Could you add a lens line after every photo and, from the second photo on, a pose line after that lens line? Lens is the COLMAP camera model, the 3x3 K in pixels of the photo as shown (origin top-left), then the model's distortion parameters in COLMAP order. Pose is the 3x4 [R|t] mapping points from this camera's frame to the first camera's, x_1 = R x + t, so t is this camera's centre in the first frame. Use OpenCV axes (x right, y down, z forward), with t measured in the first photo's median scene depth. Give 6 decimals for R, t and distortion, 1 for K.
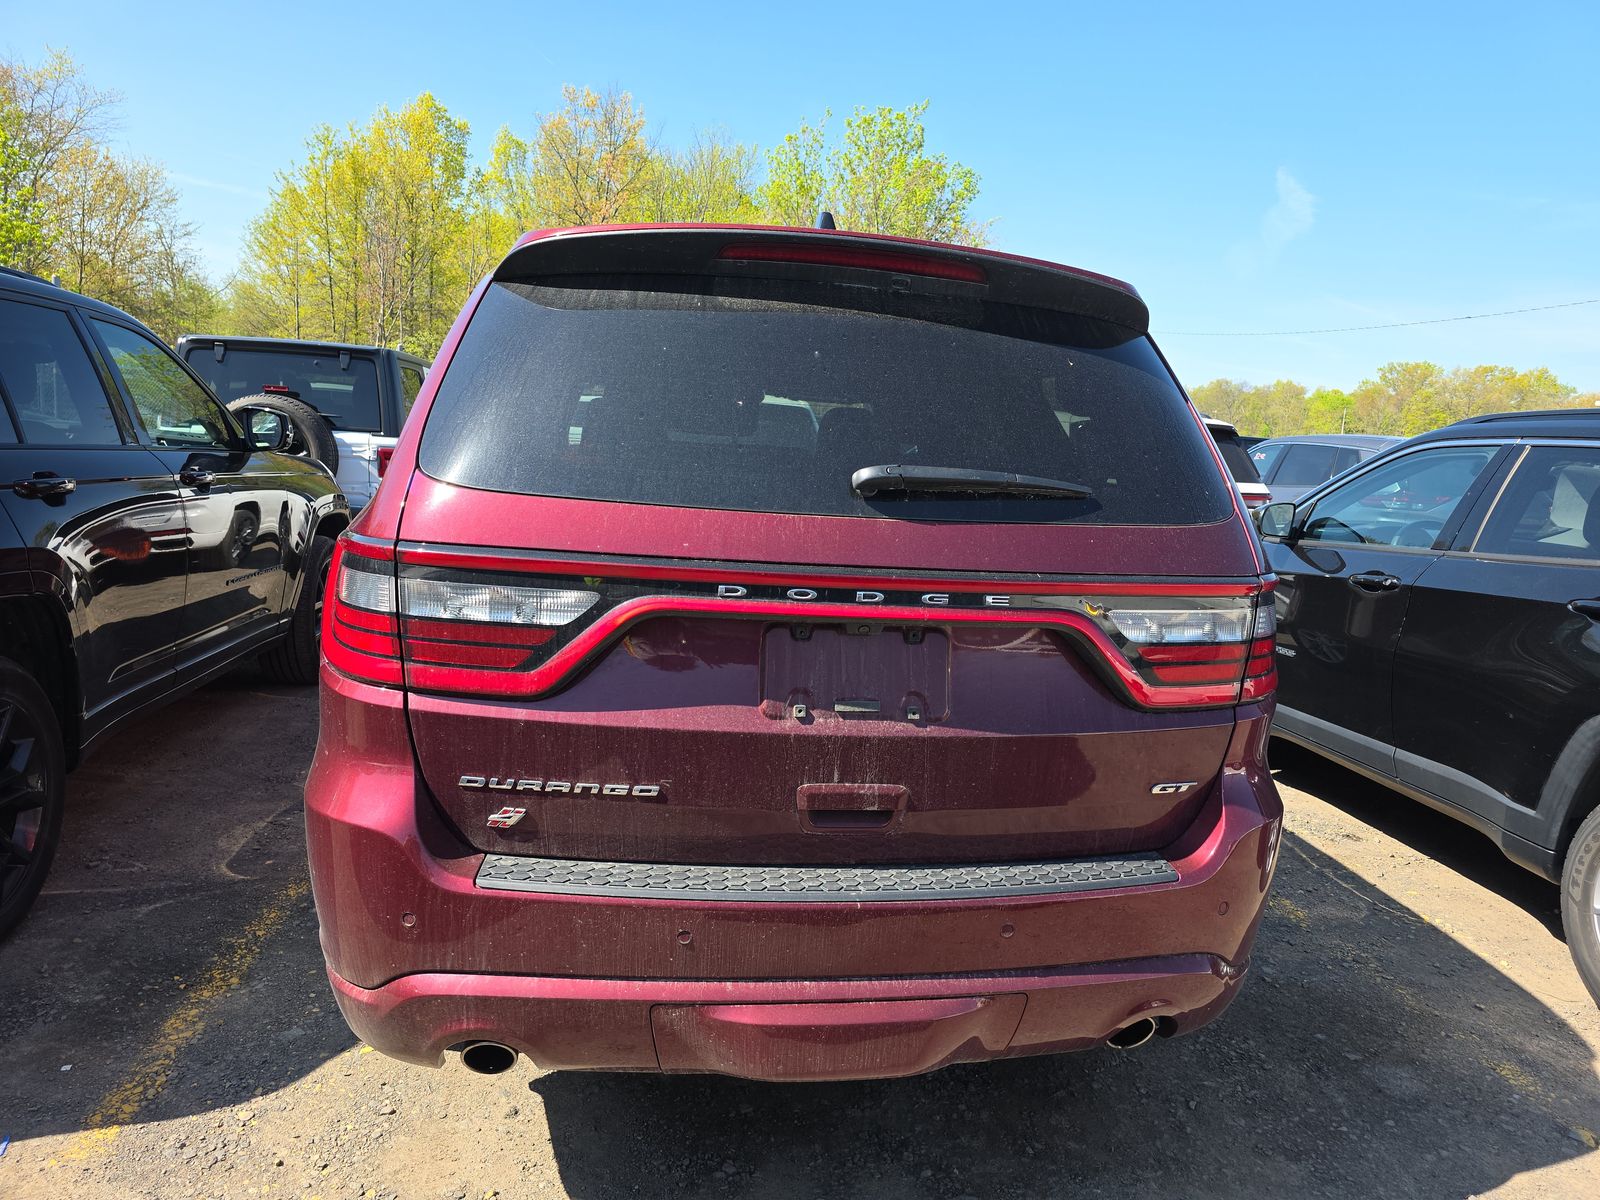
lens RADIAL K [[1074.8, 0, 812.7], [0, 1074.8, 600.2], [0, 0, 1]] dist [0.027639, -0.008968]
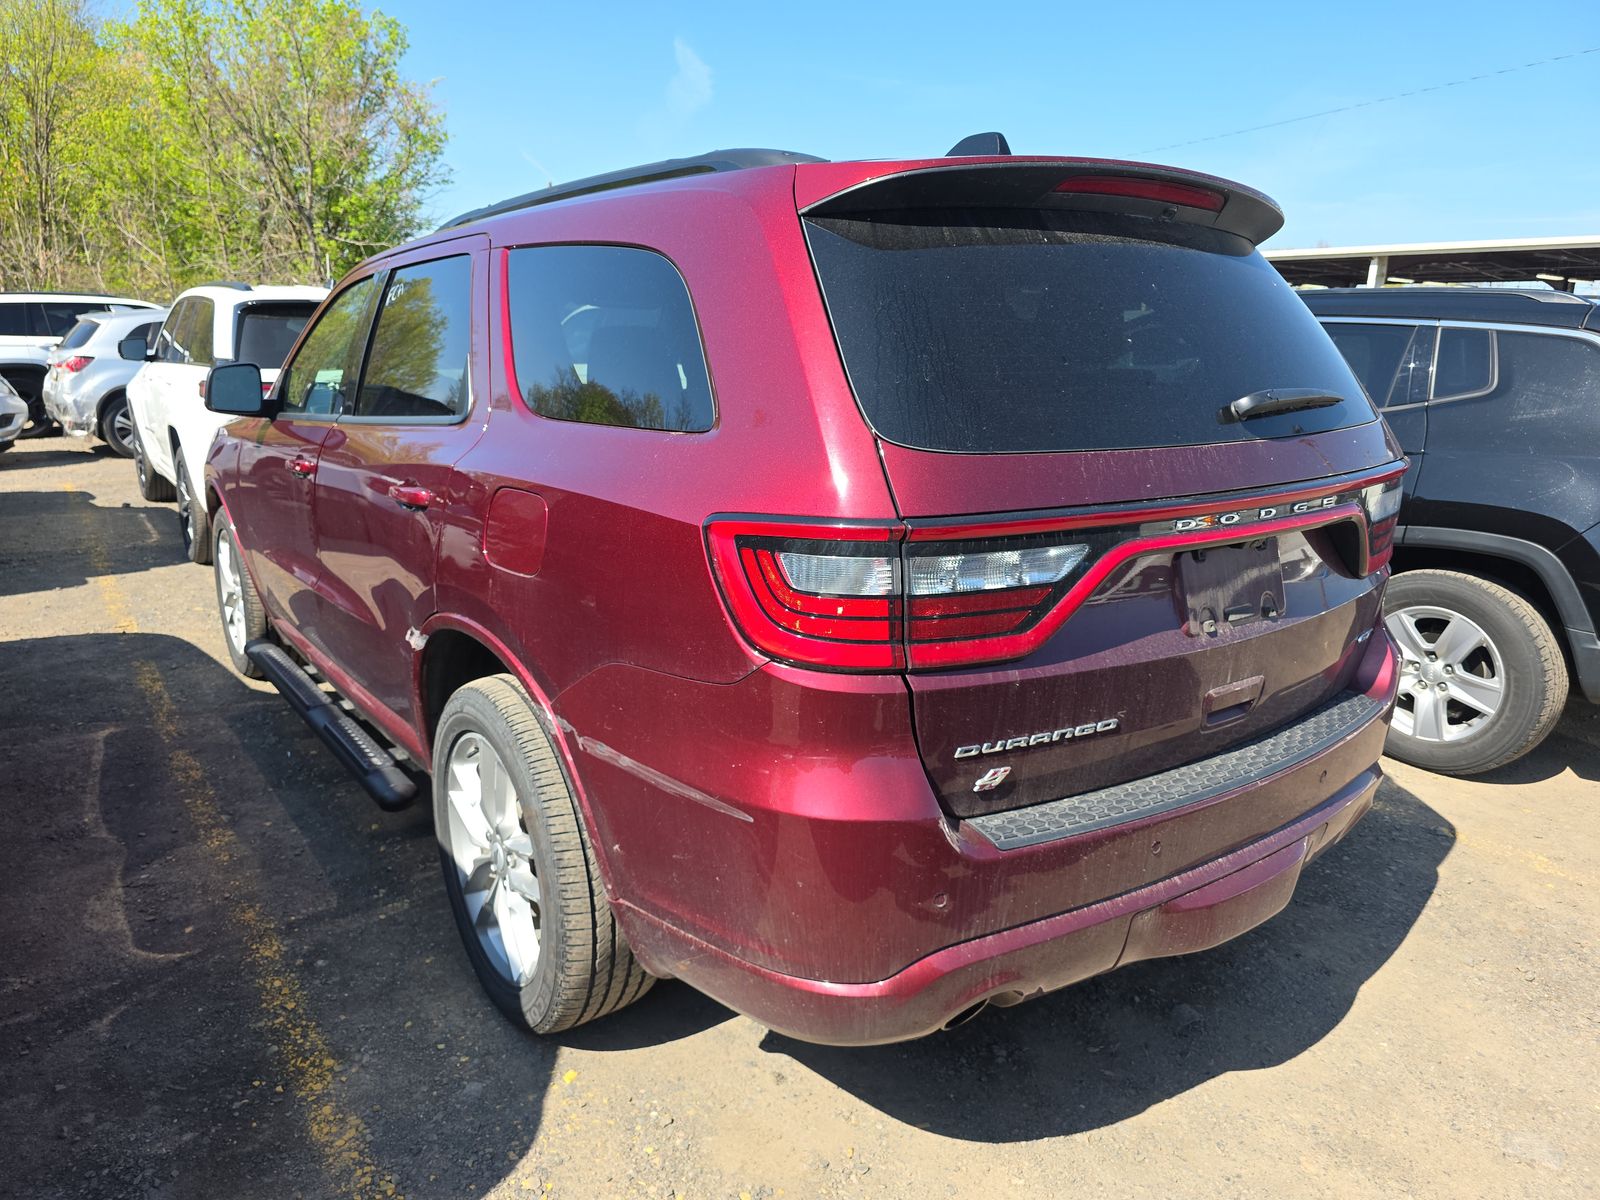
lens RADIAL K [[1074.8, 0, 808.8], [0, 1074.8, 608.6], [0, 0, 1]] dist [0.027639, -0.008968]
pose [[0.891720, -0.160660, 0.423113, -0.841646], [0.112425, 0.984202, 0.136772, -0.111377], [-0.438402, -0.074394, 0.895695, 0.194017]]
